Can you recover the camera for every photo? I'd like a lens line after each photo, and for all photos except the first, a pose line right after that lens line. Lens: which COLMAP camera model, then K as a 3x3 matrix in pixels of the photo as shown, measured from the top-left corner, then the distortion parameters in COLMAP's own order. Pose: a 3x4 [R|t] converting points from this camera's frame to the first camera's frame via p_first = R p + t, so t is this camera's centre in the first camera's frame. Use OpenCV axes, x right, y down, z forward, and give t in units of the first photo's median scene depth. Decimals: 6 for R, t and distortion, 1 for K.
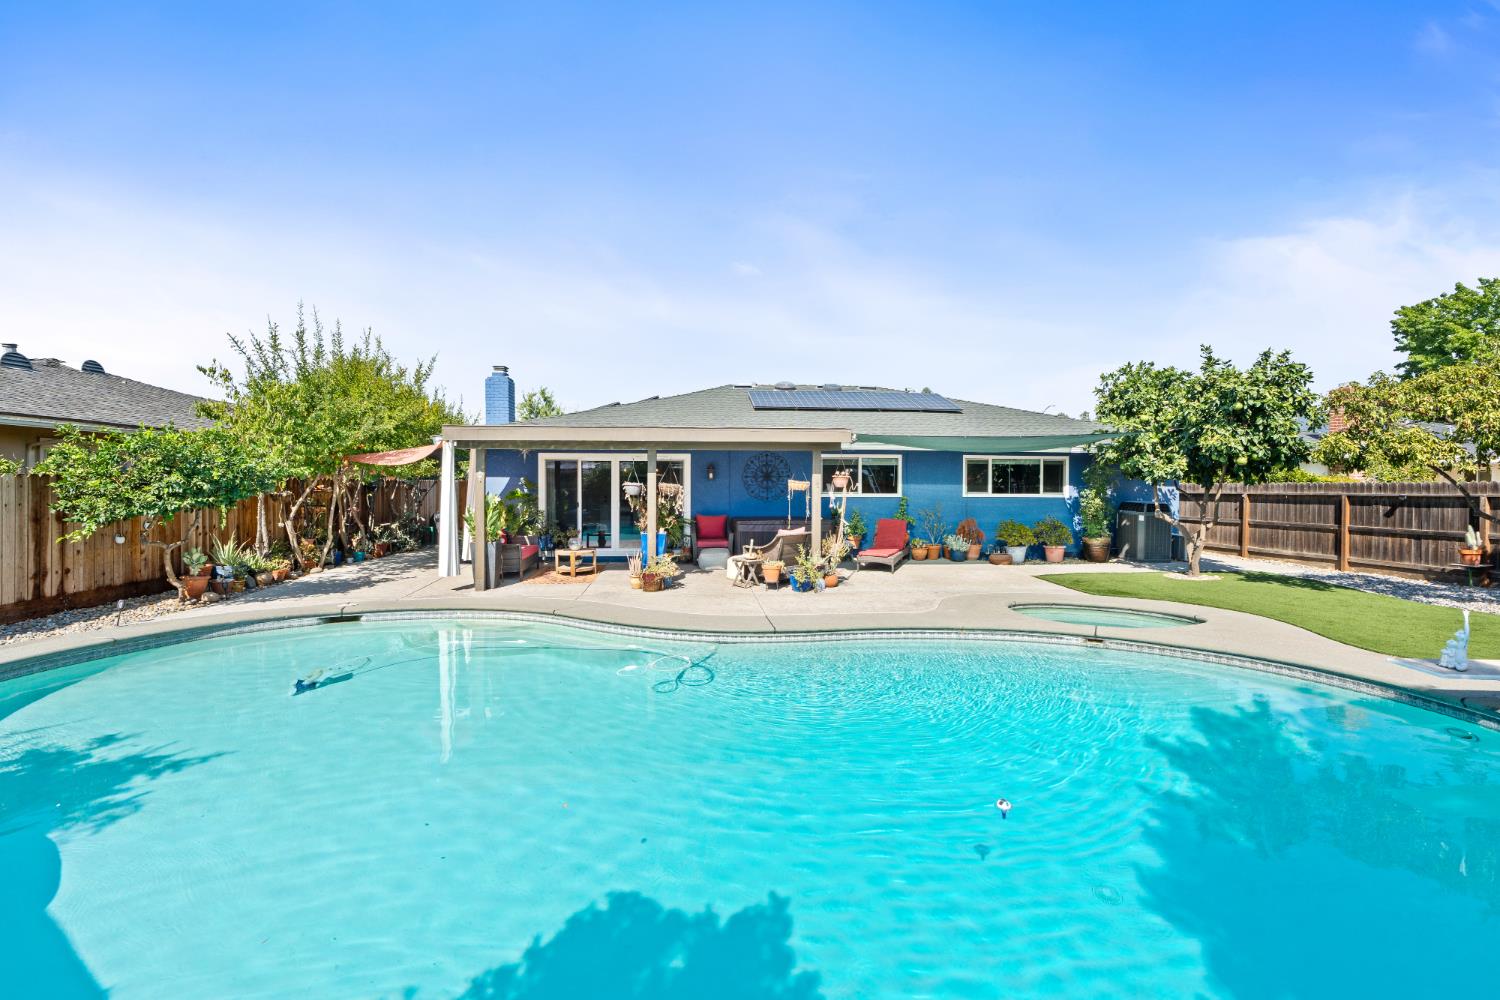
lens RADIAL K [[687.0, 0, 754.0], [0, 687.0, 496.6], [0, 0, 1]] dist [-0.001067, -0.000016]
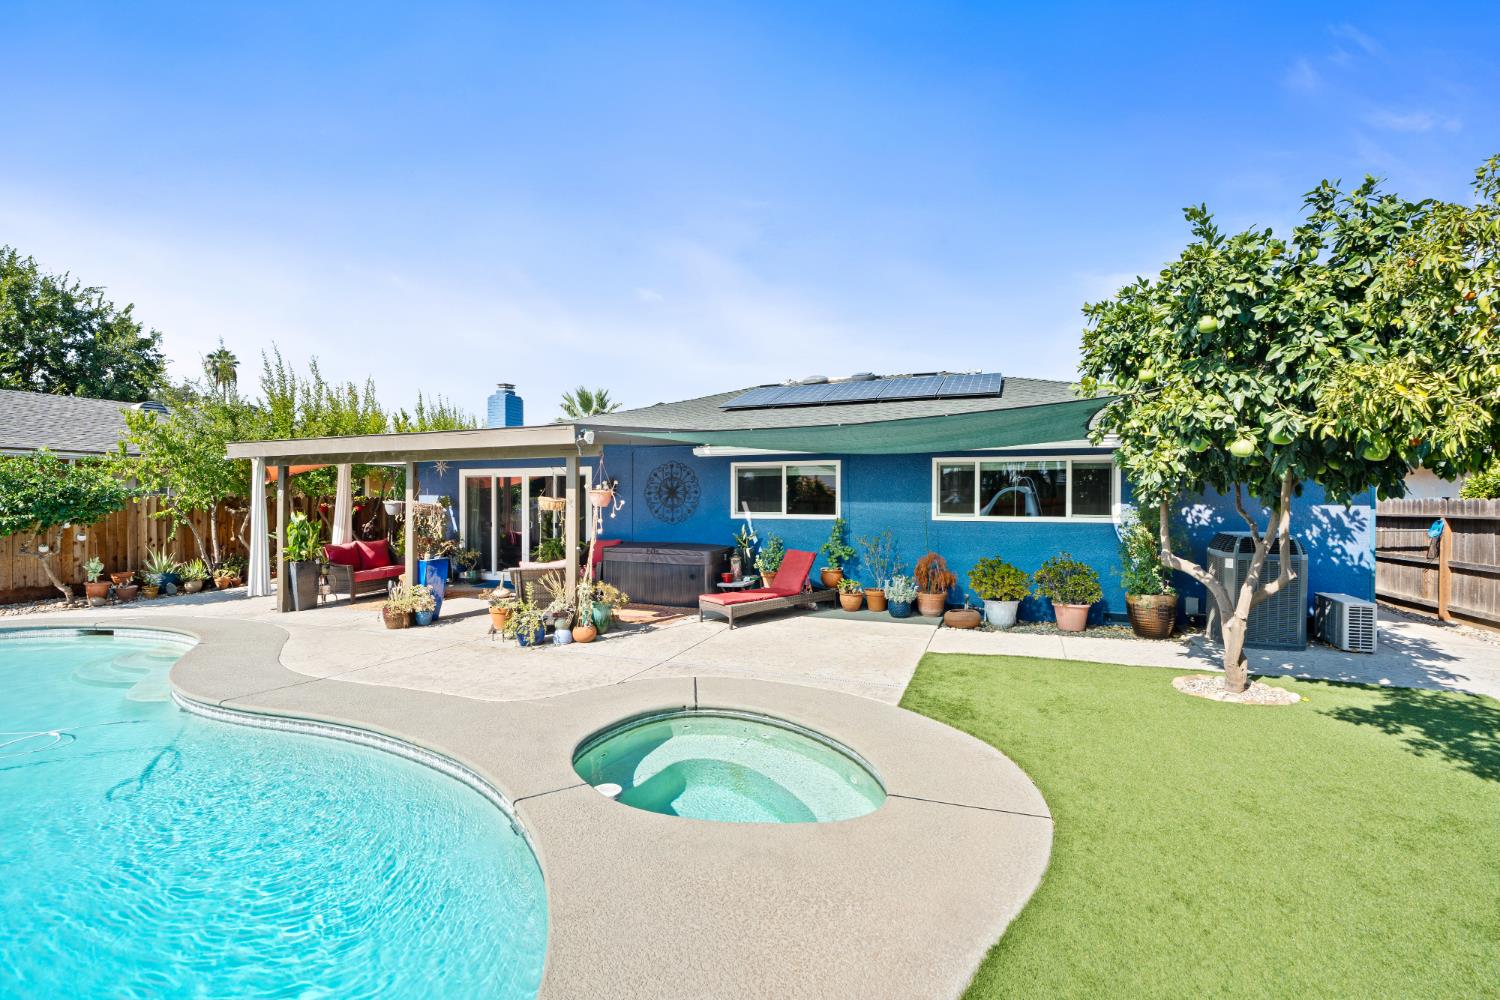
lens RADIAL K [[678.2, 0, 751.8], [0, 678.2, 496.4], [0, 0, 1]] dist [-0.001572, 0.000412]
pose [[0.885851, -0.004179, -0.463951, 0.573699], [-0.007154, 0.999718, -0.022664, -0.008492], [0.463915, 0.023396, 0.885571, 0.416233]]
